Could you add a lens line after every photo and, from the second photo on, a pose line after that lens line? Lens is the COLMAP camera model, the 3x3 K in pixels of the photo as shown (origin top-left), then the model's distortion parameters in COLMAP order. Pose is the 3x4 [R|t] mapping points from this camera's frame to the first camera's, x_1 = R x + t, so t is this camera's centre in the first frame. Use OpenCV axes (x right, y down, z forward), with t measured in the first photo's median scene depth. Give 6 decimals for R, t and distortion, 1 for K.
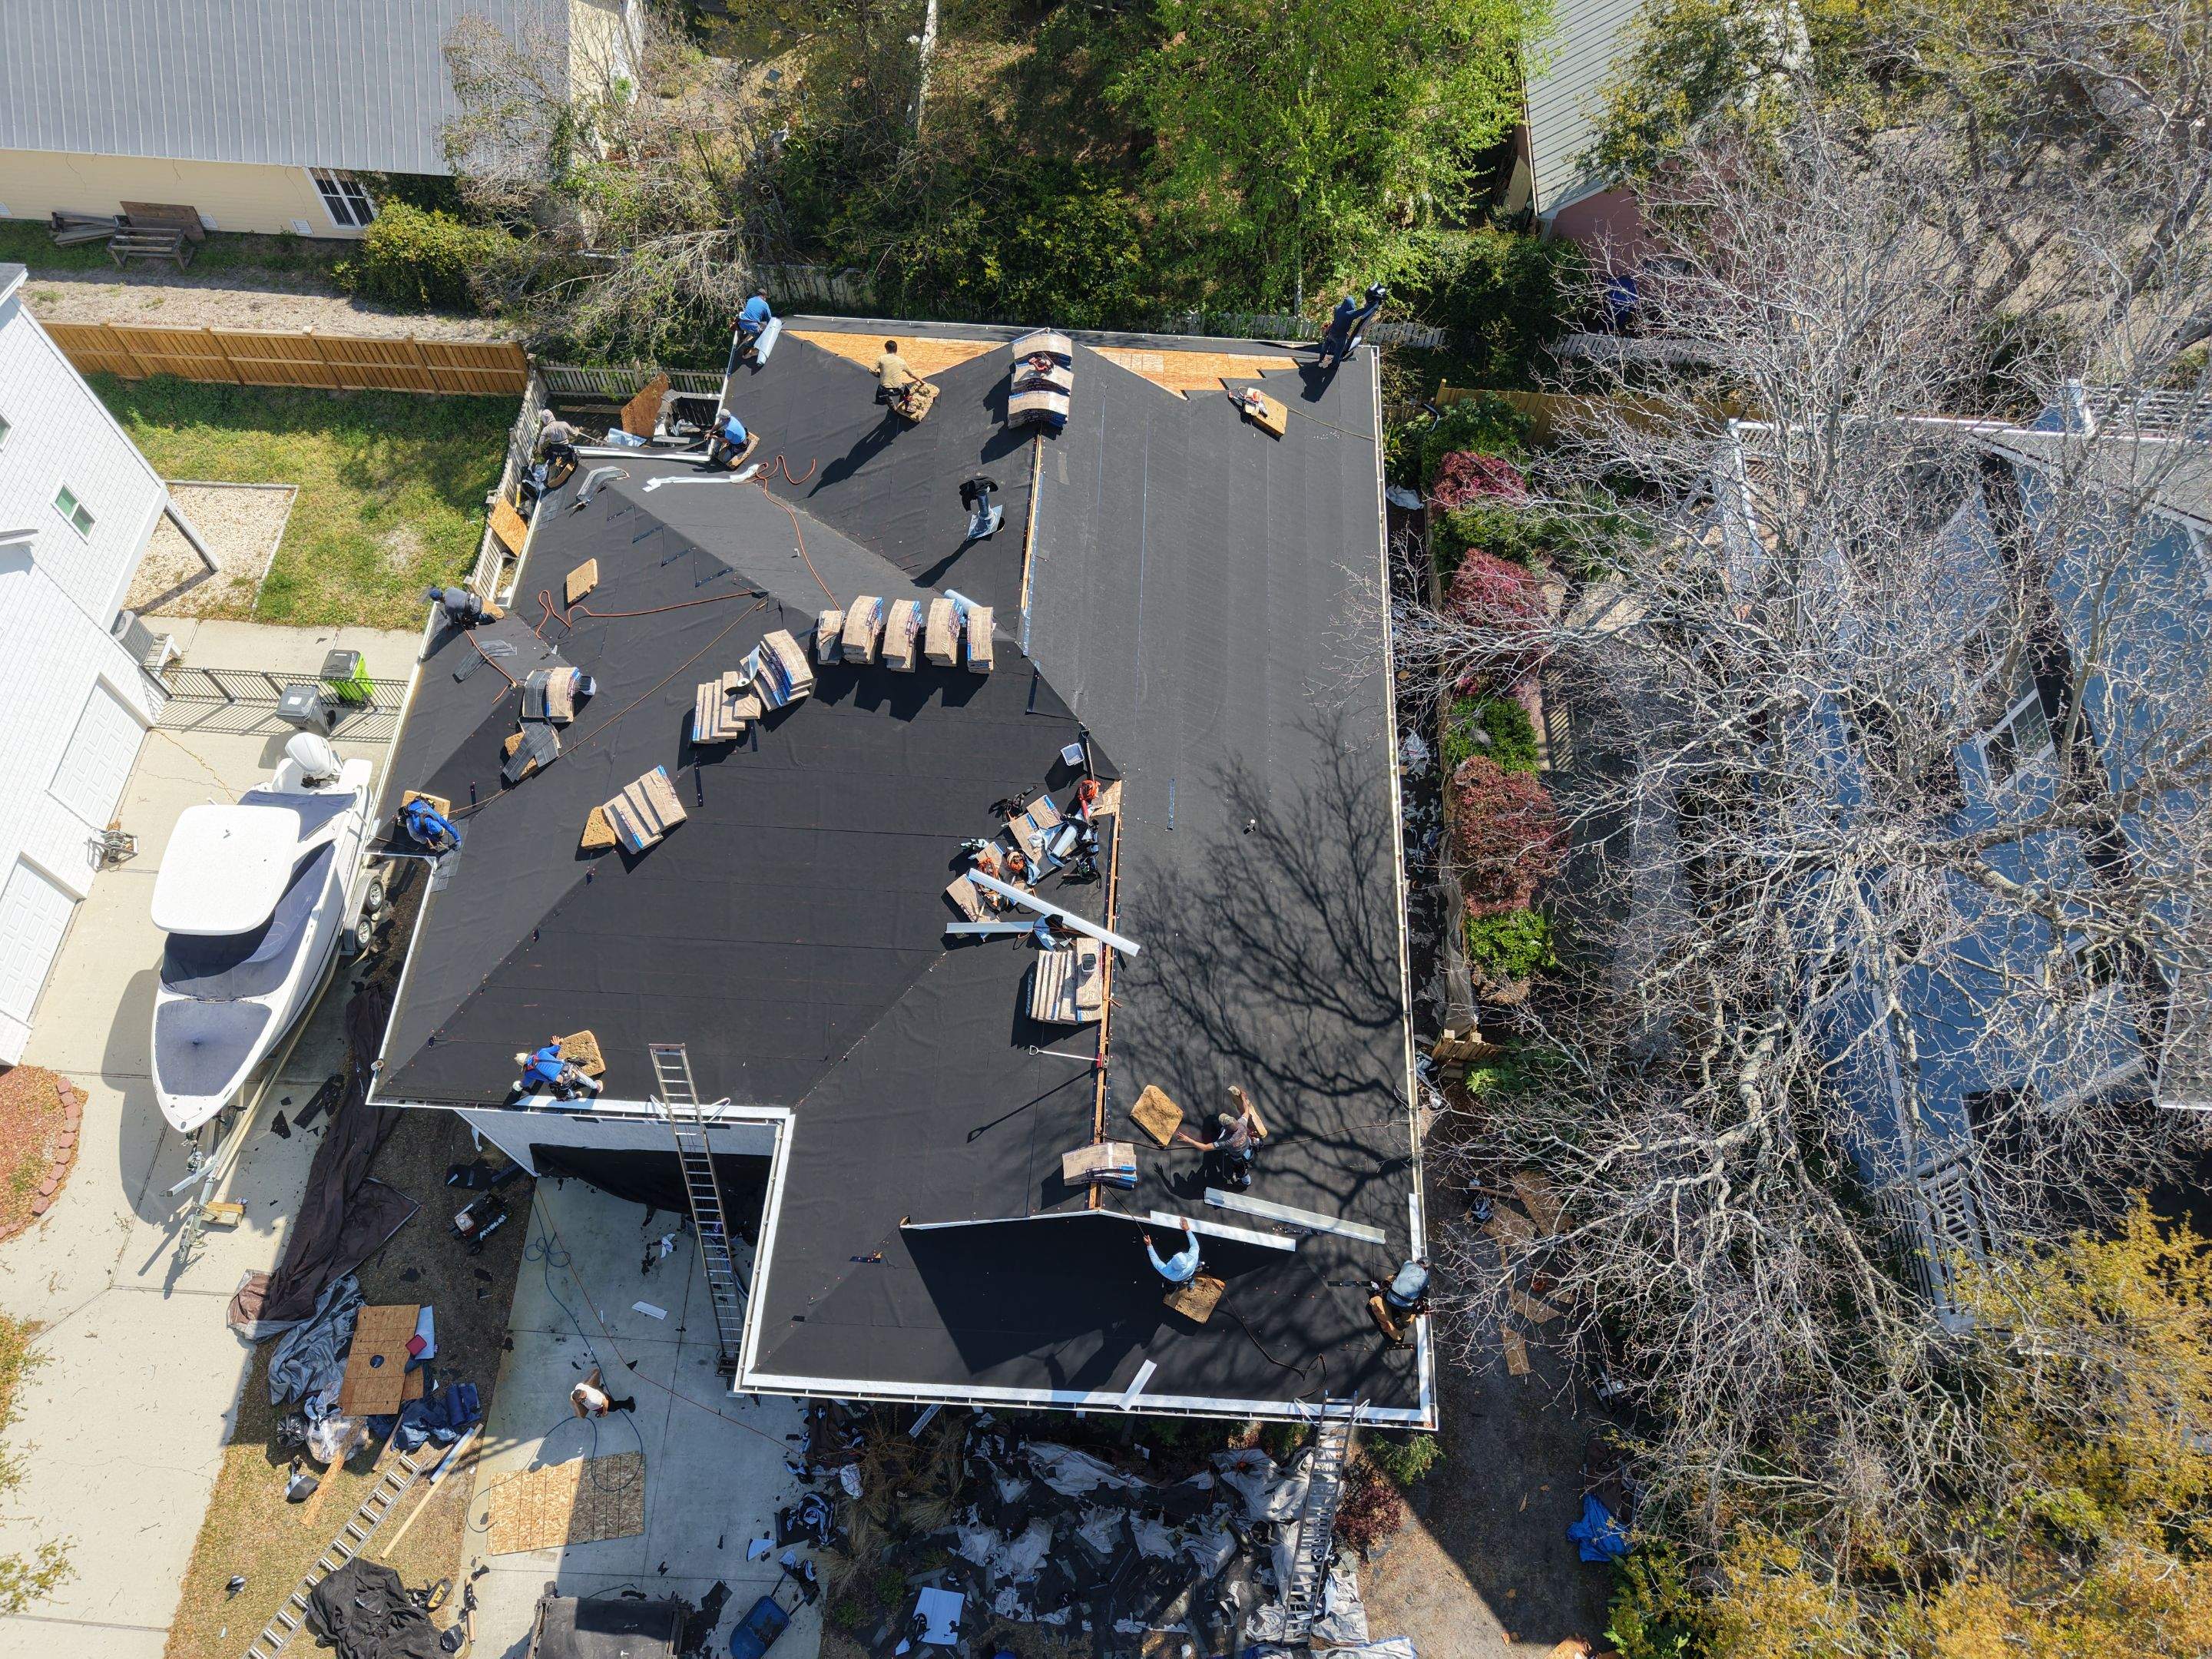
lens RADIAL K [[1467.9, 0, 1113.1], [0, 1467.9, 858.1], [0, 0, 1]] dist [0.013437, -0.018478]
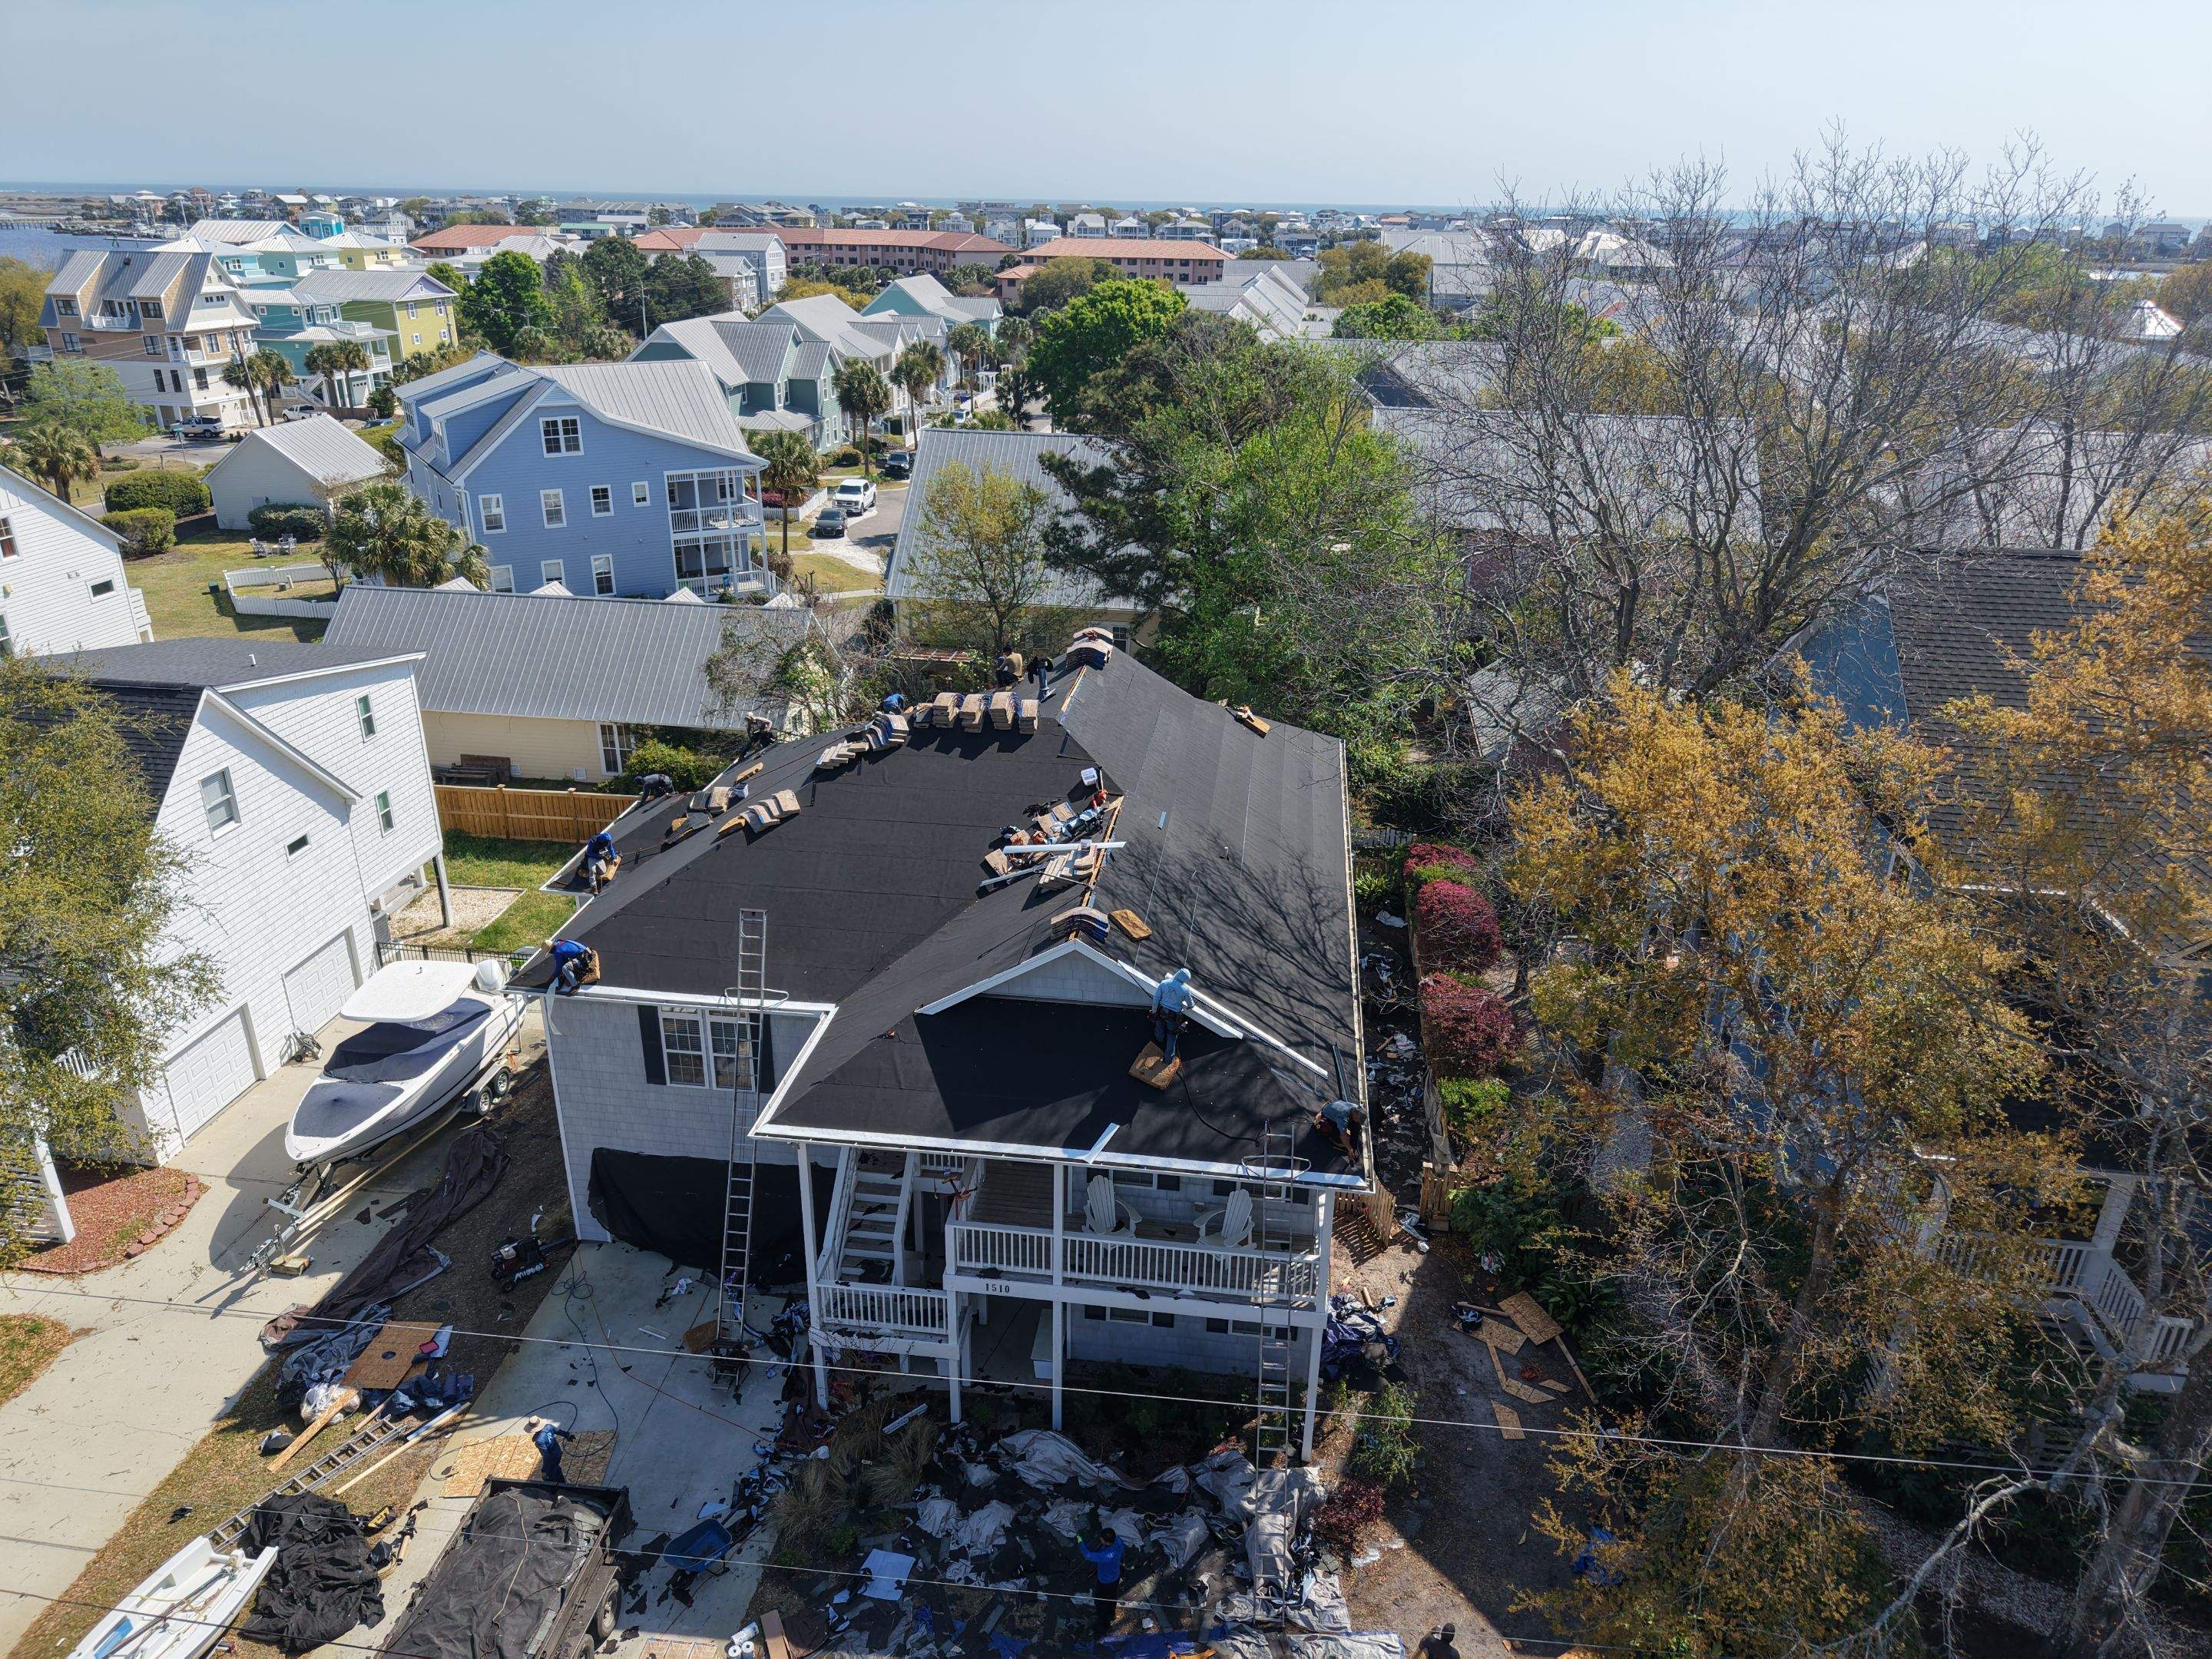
lens RADIAL K [[1467.9, 0, 1111.7], [0, 1467.9, 836.8], [0, 0, 1]] dist [0.013437, -0.018478]
pose [[0.996762, 0.018590, -0.078236, 0.087554], [-0.063804, 0.774995, -0.628738, 0.718495], [0.048944, 0.631694, 0.773672, -0.009717]]
